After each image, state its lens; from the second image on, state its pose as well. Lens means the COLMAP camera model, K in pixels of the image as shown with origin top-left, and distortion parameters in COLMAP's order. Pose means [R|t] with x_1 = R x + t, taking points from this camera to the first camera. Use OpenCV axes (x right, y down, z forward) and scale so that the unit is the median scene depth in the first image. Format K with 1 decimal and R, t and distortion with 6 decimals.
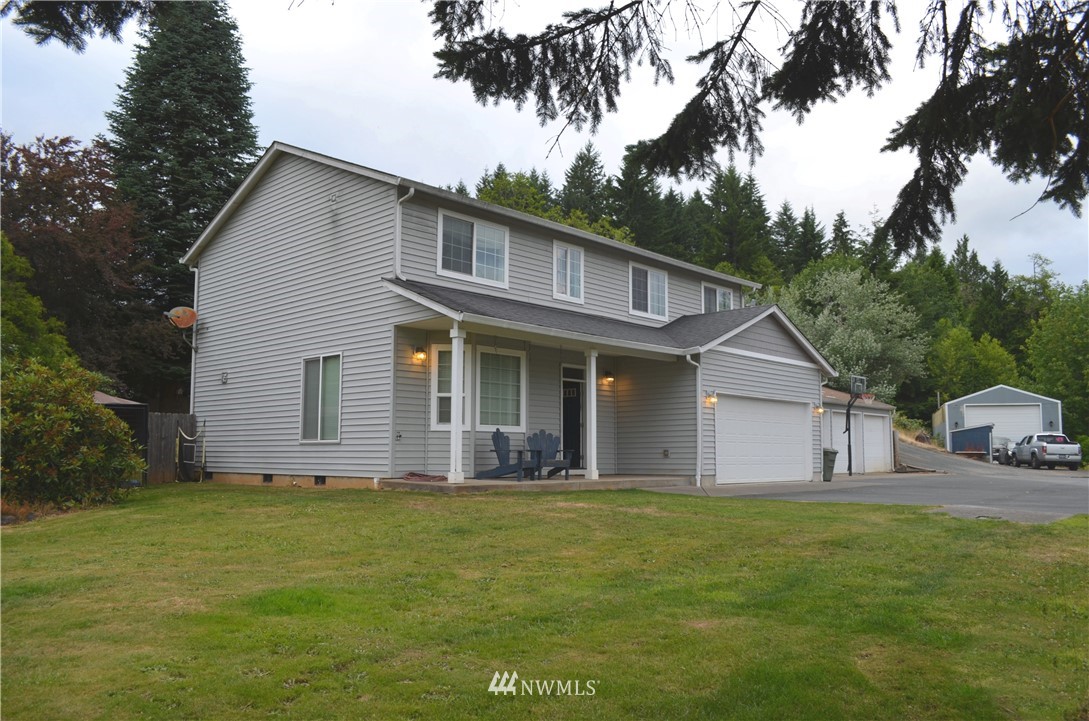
lens RADIAL K [[851.9, 0, 544.5], [0, 851.9, 360.5], [0, 0, 1]] dist [-0.067025, 0.003004]
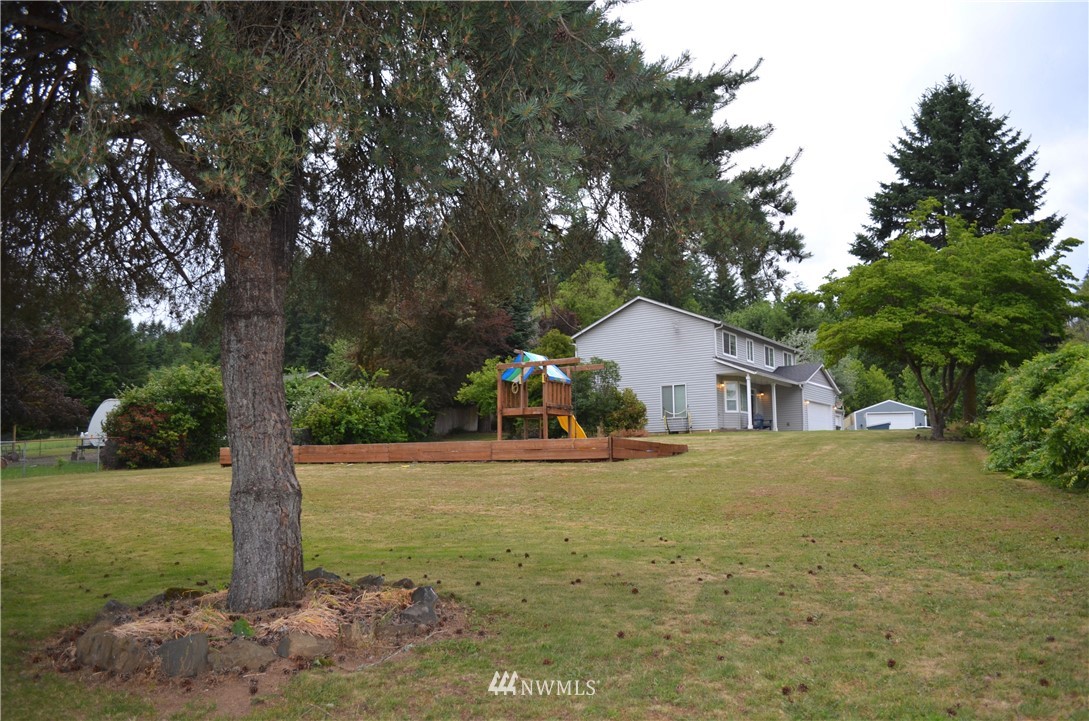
lens RADIAL K [[851.9, 0, 544.5], [0, 851.9, 360.5], [0, 0, 1]] dist [-0.067025, 0.003004]
pose [[0.989434, 0.008627, 0.144724, -0.917633], [-0.005489, 0.999741, -0.022066, -0.018385], [-0.144877, 0.021038, 0.989226, -1.338994]]
